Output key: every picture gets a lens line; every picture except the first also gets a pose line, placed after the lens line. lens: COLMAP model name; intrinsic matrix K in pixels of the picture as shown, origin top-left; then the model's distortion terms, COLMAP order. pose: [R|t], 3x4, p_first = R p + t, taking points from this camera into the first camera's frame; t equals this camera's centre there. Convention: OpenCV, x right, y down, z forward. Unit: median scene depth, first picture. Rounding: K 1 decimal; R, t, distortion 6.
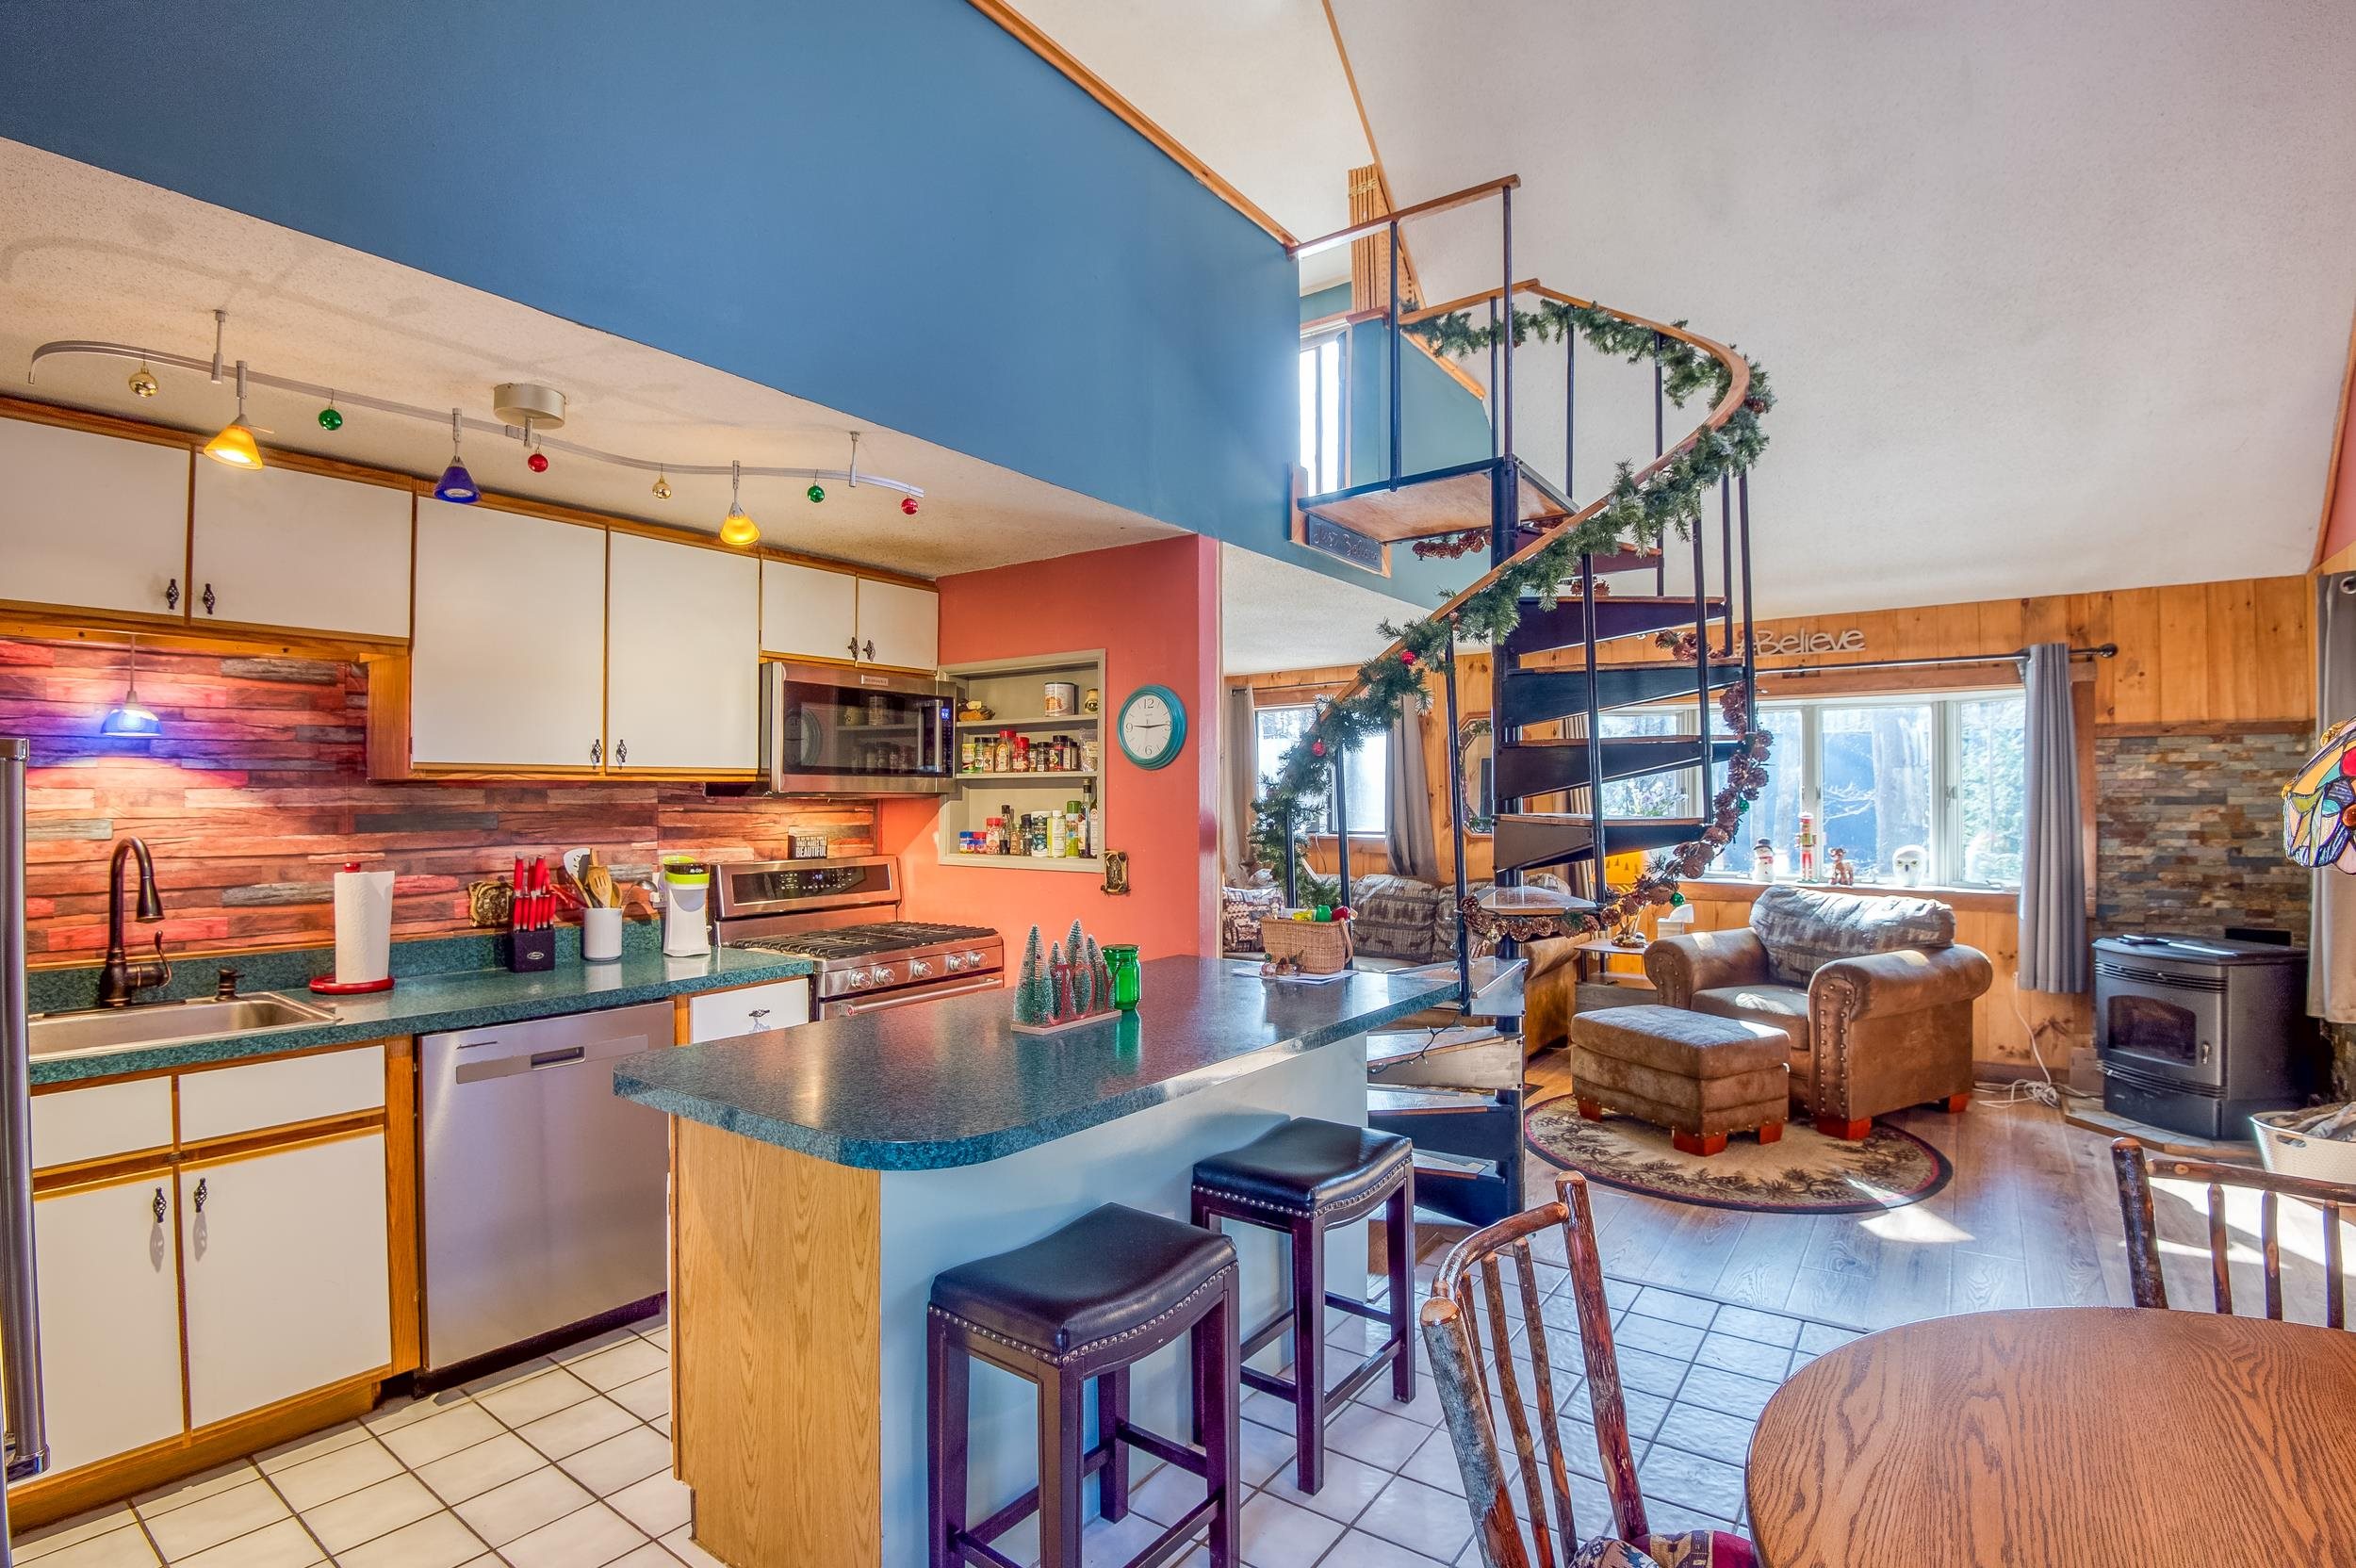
lens RADIAL K [[1112.3, 0, 1162.3], [0, 1112.3, 764.0], [0, 0, 1]] dist [-0.035792, -0.006258]
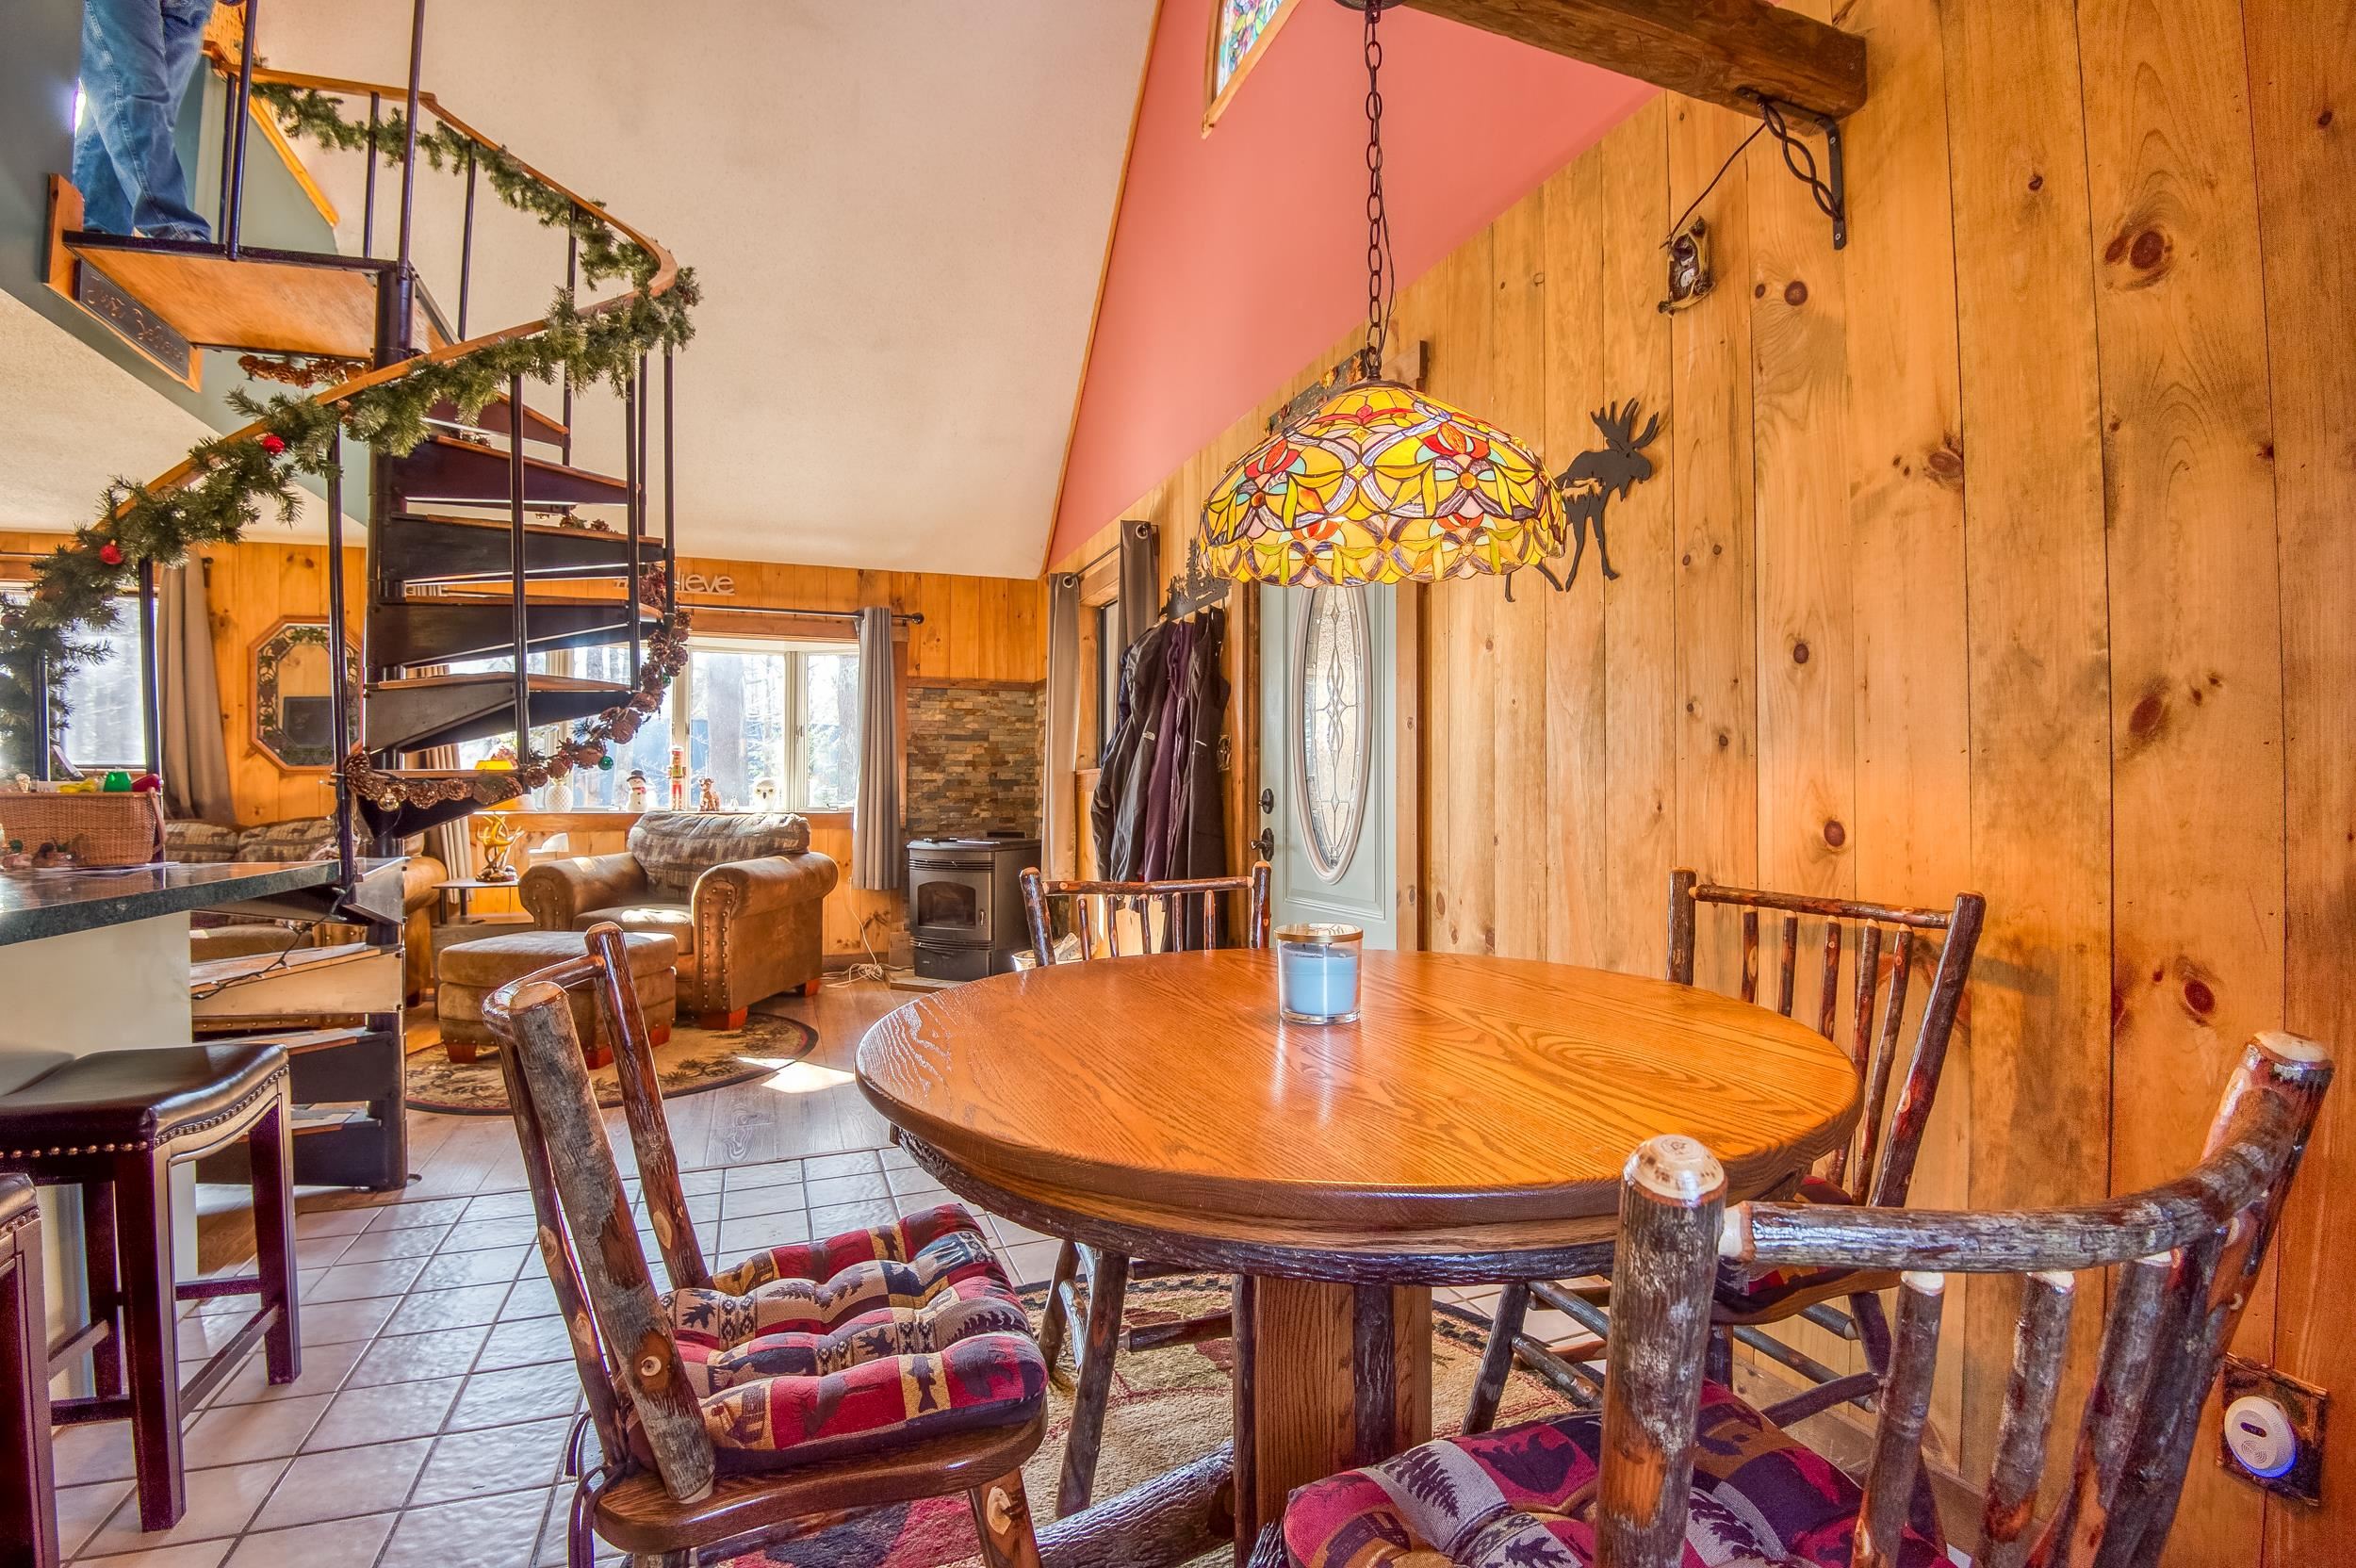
lens RADIAL K [[1112.3, 0, 1171.6], [0, 1112.3, 790.5], [0, 0, 1]] dist [-0.035792, -0.006258]
pose [[0.547349, 0.008387, 0.836862, -0.040850], [-0.029853, 0.999509, 0.009509, 0.081650], [-0.836372, -0.030187, 0.547331, 0.045785]]
